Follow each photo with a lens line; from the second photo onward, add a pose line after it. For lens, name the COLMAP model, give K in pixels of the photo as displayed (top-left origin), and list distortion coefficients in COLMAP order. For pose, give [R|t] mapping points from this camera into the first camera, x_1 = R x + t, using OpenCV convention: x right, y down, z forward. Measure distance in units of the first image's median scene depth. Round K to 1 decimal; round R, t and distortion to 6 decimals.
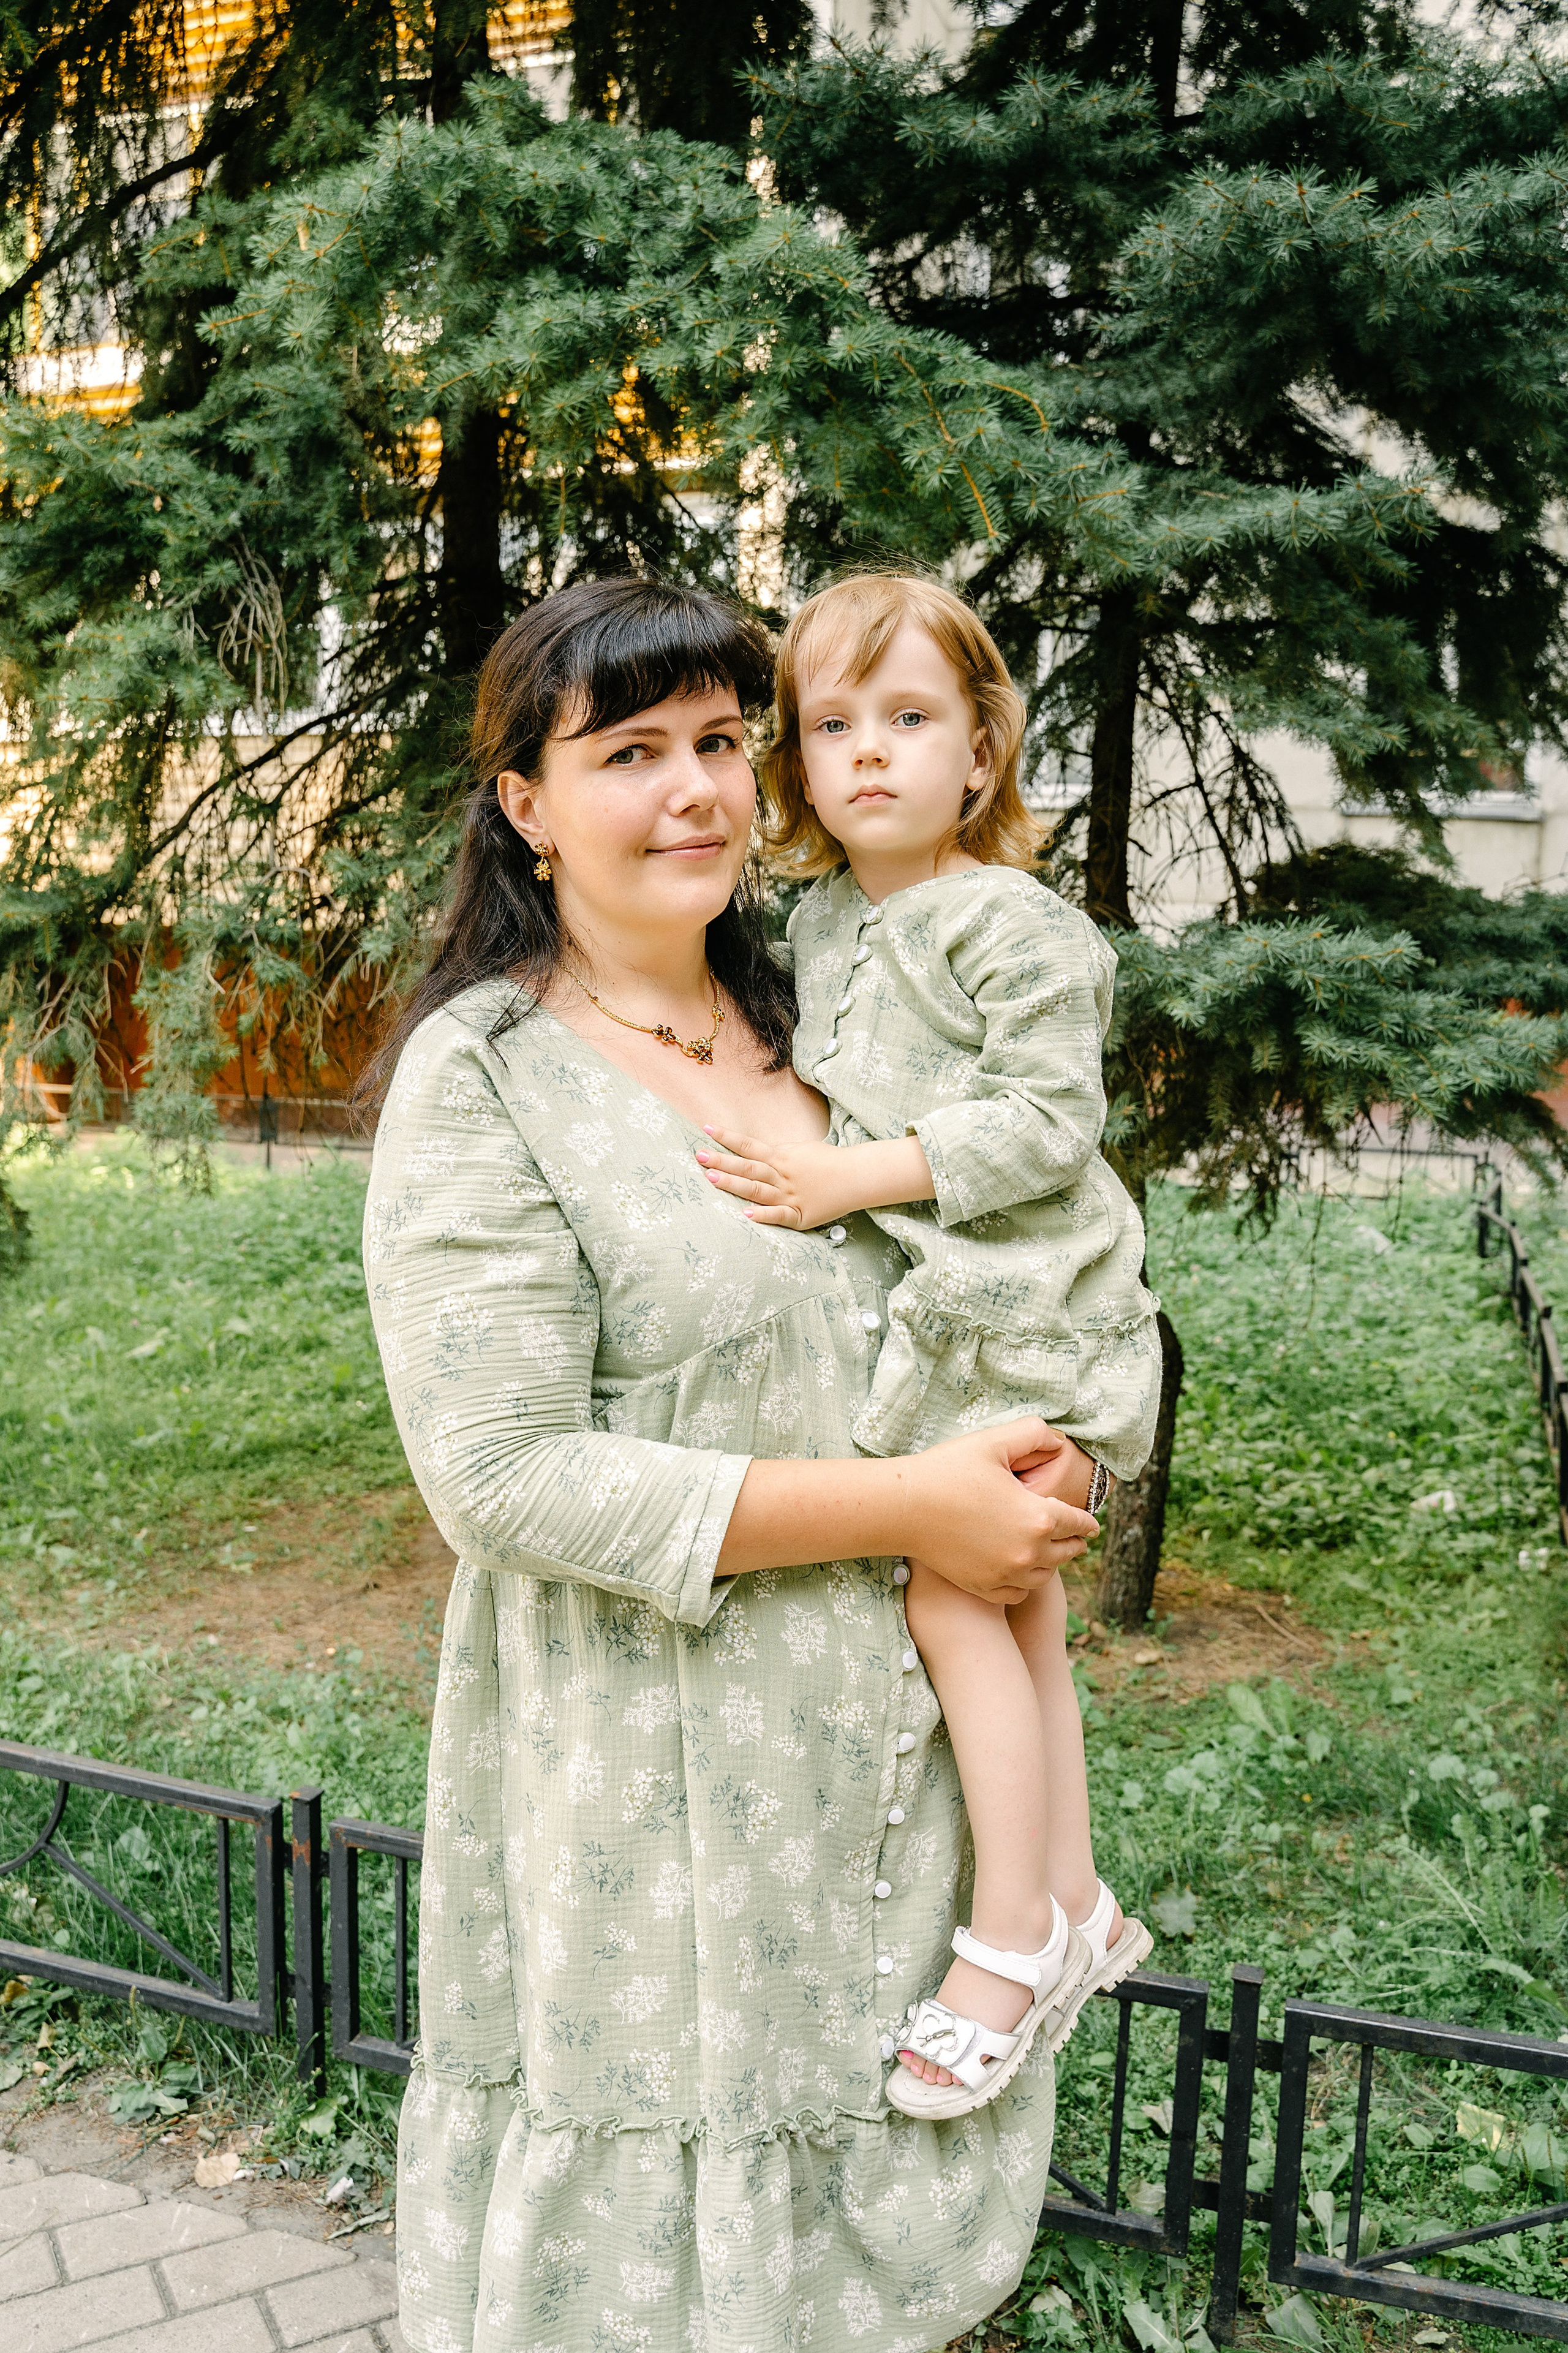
lens RADIAL K [[1972.1, 0, 760.1], [0, 1972.1, 1199.6], [0, 0, 1]] dist [-0.112220, 0.076797]
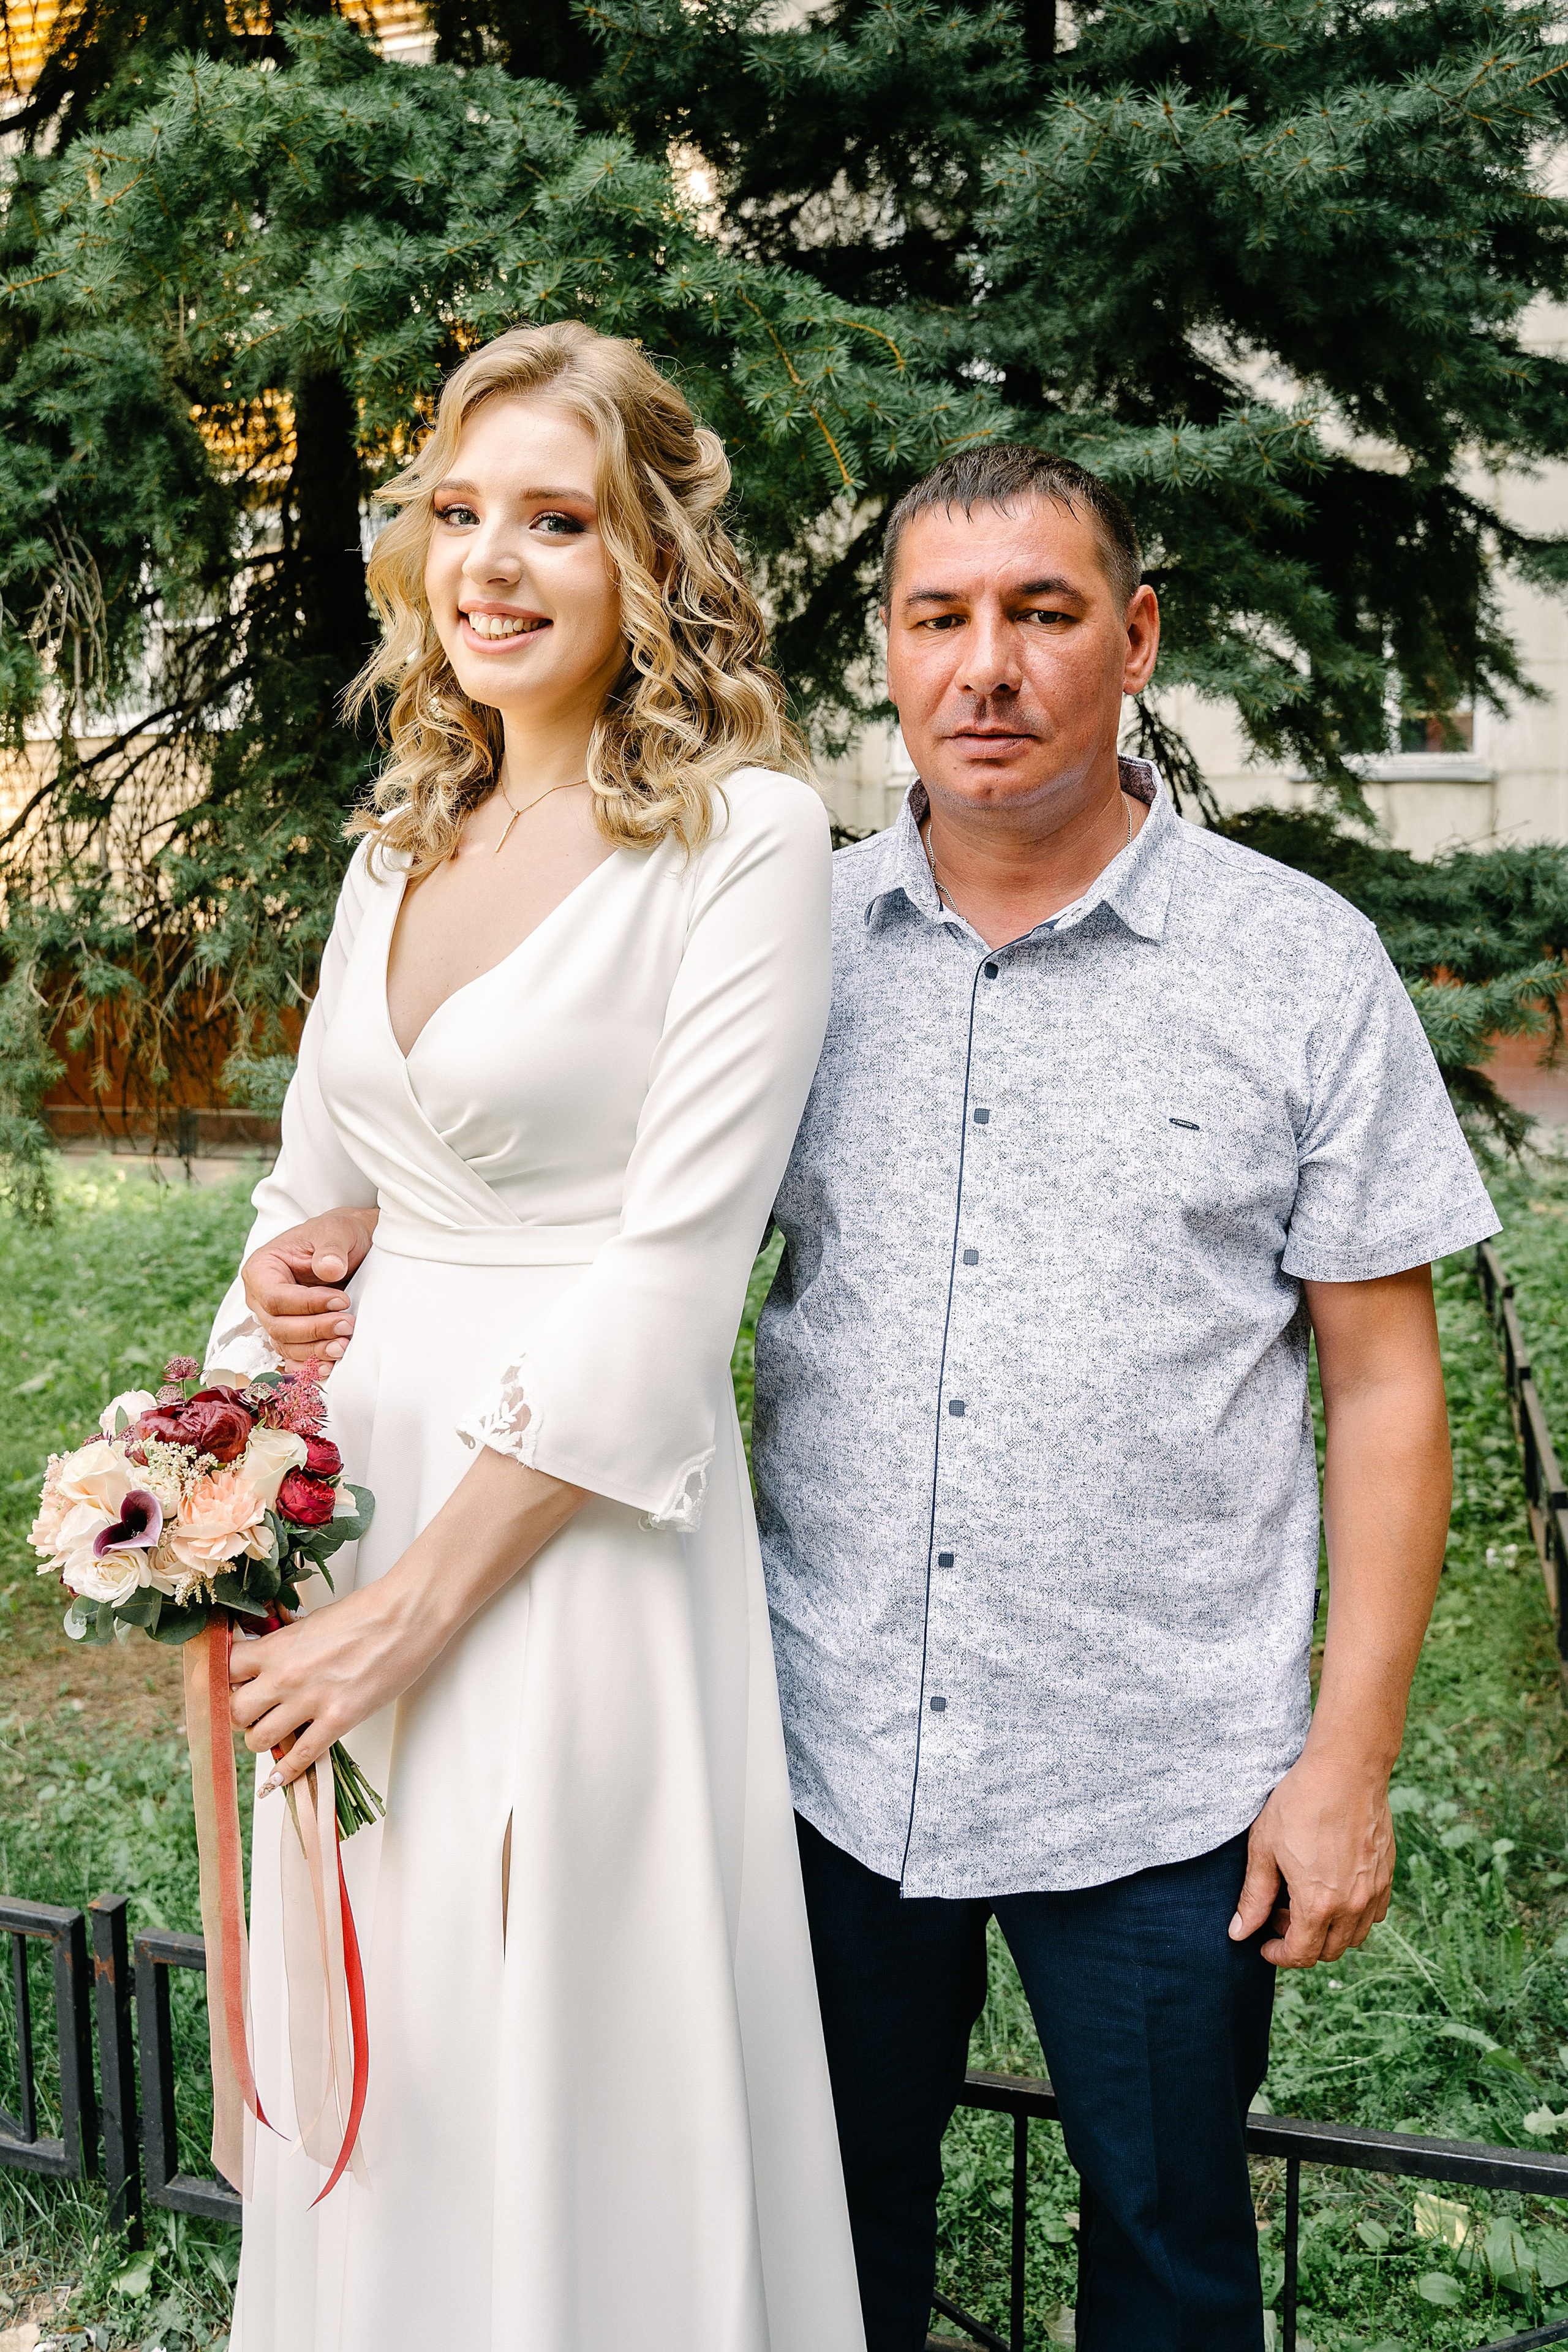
lens RADIAL K [[1971.5, 0, 826.2], [0, 1971.5, 1119.1], [0, 0, 1]] dist [-0.112220, 0.076797]
pose [[0.998798, -0.034079, 0.035244, 0.061084], [0.035301, 0.998776, -0.034652, -0.008324], [-0.034019, 0.035855, 0.998778, 0.080957]]
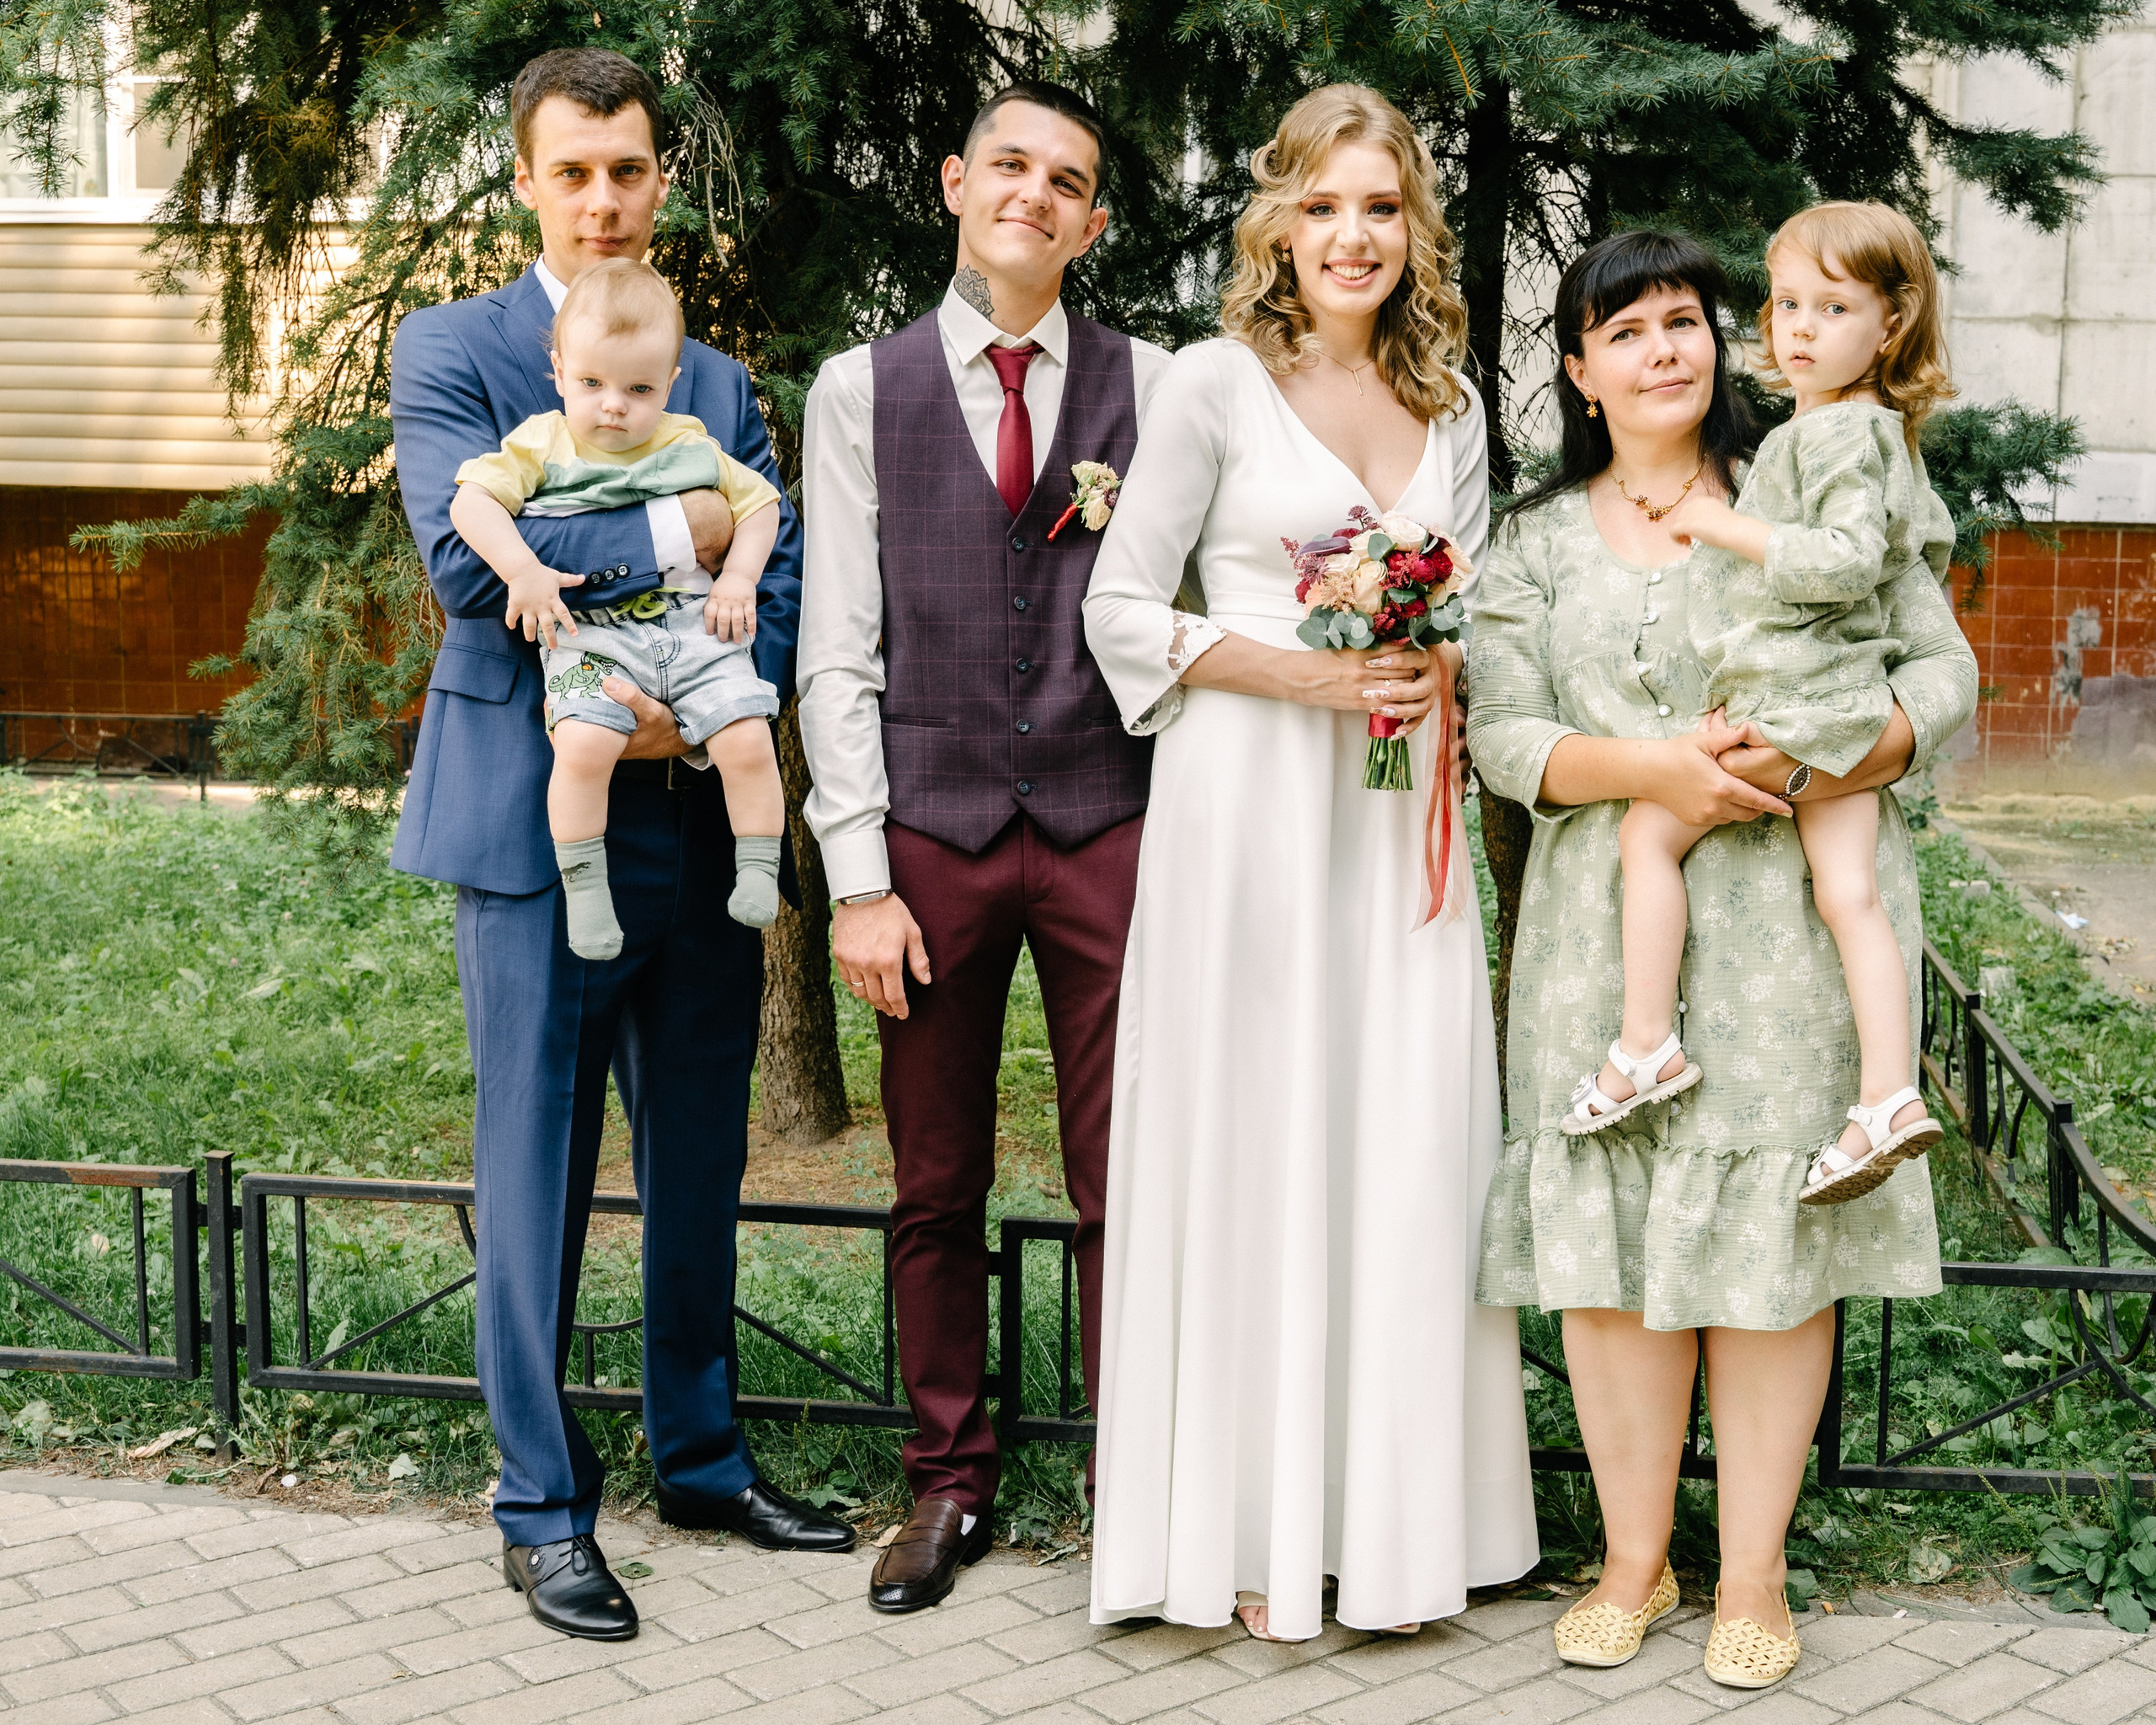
lens RADIAL K [[2755.6, 0, 1197.0], [0, 2755.6, 913.9], [0, 0, 1]] dist [-0.046890, 0.000000]
pose [[0.981886, -0.036071, 0.186006, -0.314208], [0.032673, 0.999239, 0.021304, 0.083419], [-0.186632, -0.014841, 0.982318, -0.481756]]
